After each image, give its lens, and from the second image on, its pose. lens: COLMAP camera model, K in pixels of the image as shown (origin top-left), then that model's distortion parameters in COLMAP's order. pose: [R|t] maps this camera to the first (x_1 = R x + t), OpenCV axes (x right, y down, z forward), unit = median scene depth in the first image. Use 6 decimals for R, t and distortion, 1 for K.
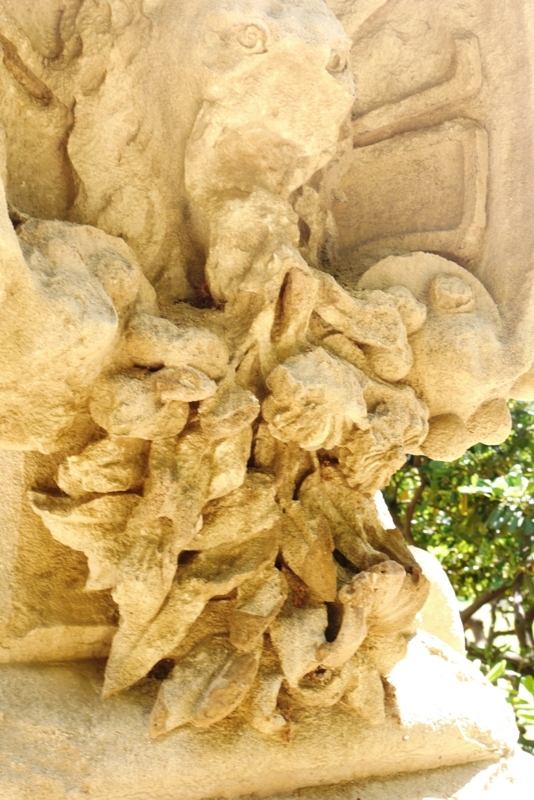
lens RADIAL K [[1264.6, 0, 266.0], [0, 1264.6, 398.9], [0, 0, 1]] dist [-0.109780, 0.000000]
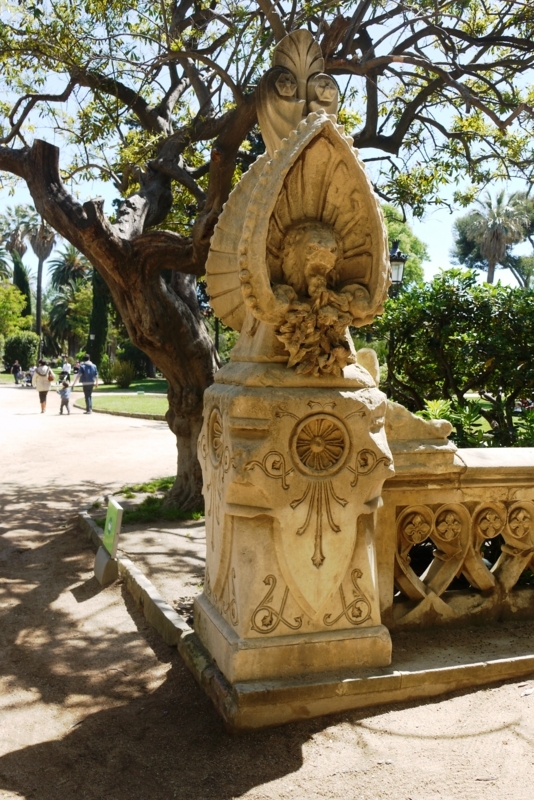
lens RADIAL K [[805.3, 0, 267.8], [0, 805.3, 398.9], [0, 0, 1]] dist [-0.012050, 0.000000]
pose [[0.977293, 0.031429, -0.209550, 0.519102], [-0.000913, 0.989554, 0.144157, -0.141878], [0.211892, -0.140692, 0.967113, -2.401725]]
